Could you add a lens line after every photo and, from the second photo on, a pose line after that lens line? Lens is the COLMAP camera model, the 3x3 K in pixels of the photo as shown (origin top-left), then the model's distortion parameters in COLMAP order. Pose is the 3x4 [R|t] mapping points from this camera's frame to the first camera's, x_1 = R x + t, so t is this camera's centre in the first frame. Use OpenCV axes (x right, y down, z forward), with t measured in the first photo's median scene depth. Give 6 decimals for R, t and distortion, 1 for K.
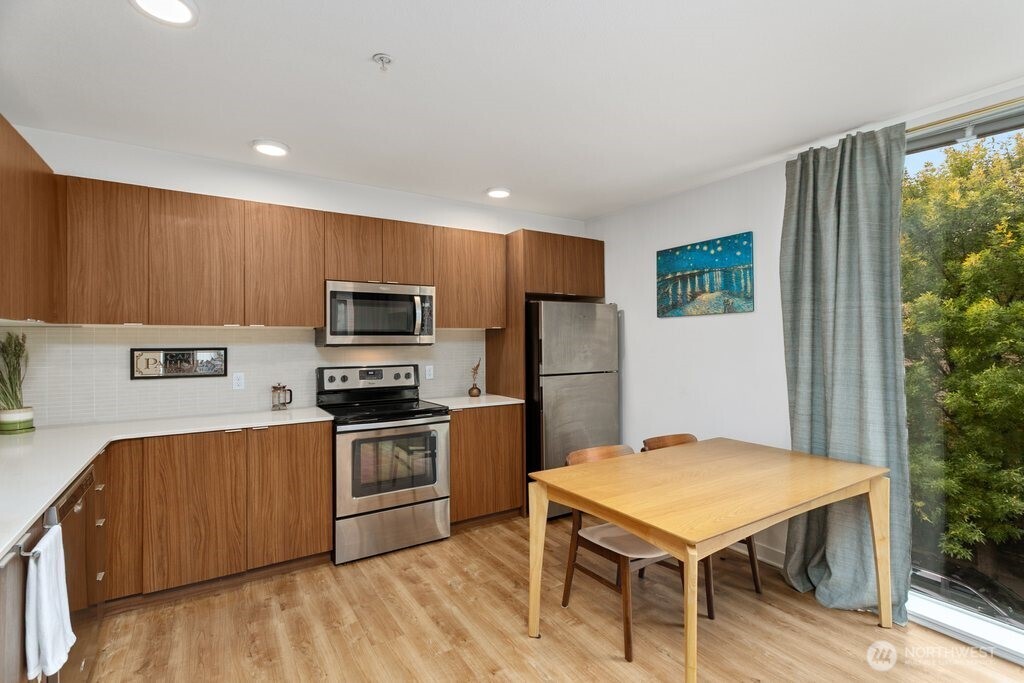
lens RADIAL K [[478.0, 0, 513.4], [0, 478.0, 339.0], [0, 0, 1]] dist [-0.001677, 0.004600]
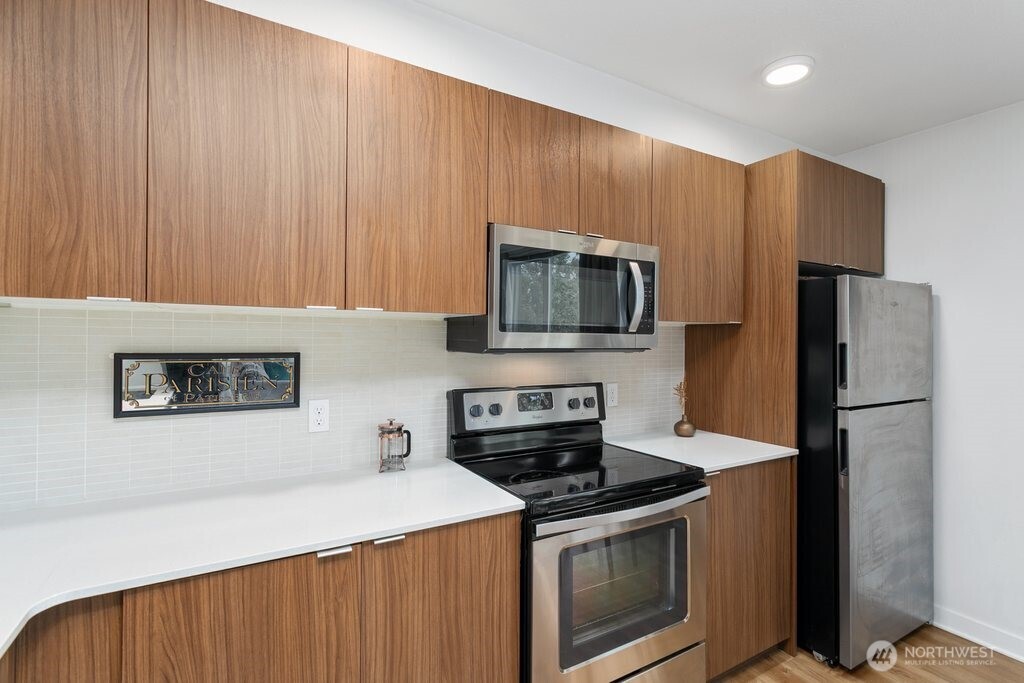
lens RADIAL K [[478.0, 0, 508.7], [0, 478.0, 338.7], [0, 0, 1]] dist [-0.001677, 0.004600]
pose [[0.998989, 0.011808, -0.043385, -0.347069], [-0.011804, 0.999930, 0.000353, -0.000221], [0.043386, 0.000160, 0.999058, 0.485875]]
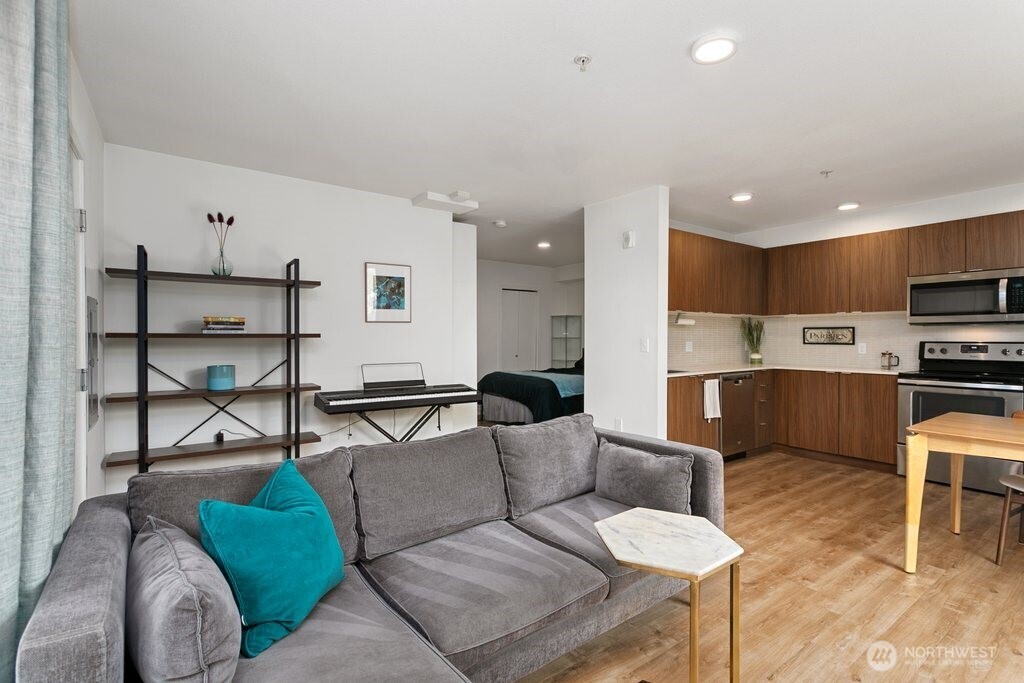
lens RADIAL K [[478.0, 0, 514.2], [0, 478.0, 341.7], [0, 0, 1]] dist [-0.001677, 0.004600]
pose [[0.055398, 0.012408, -0.998387, 0.929666], [-0.001086, 0.999923, 0.012367, 0.048563], [0.998464, 0.000399, 0.055407, -0.221930]]
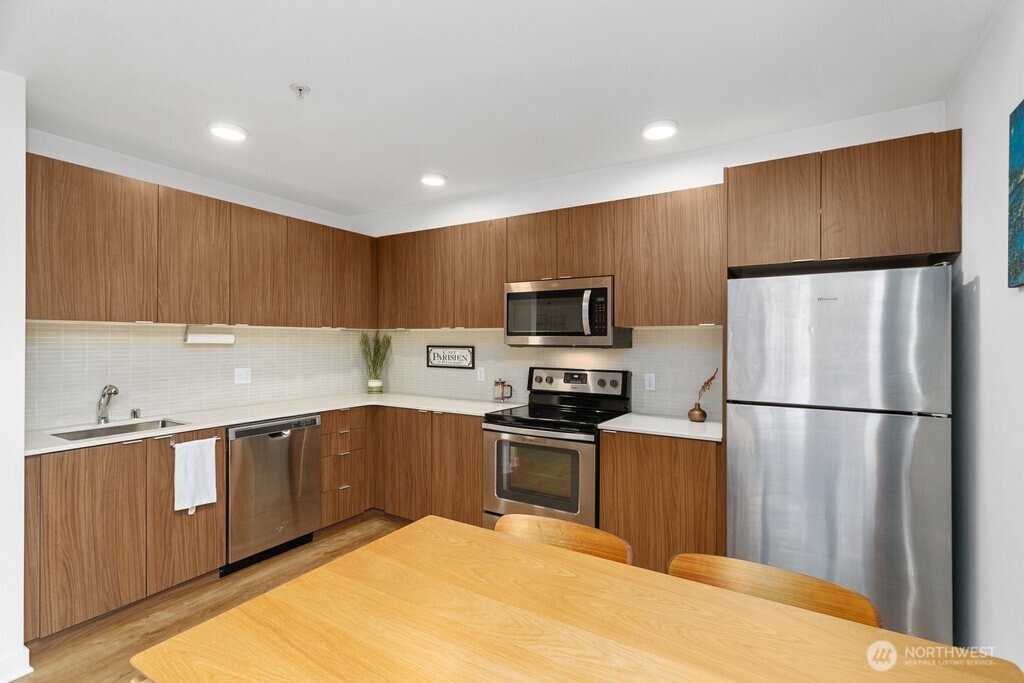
lens RADIAL K [[478.0, 0, 514.0], [0, 478.0, 340.6], [0, 0, 1]] dist [-0.001677, 0.004600]
pose [[0.438364, 0.006621, -0.898773, 0.550415], [-0.006521, 0.999970, 0.004185, -0.001988], [0.898774, 0.004027, 0.438394, 0.551995]]
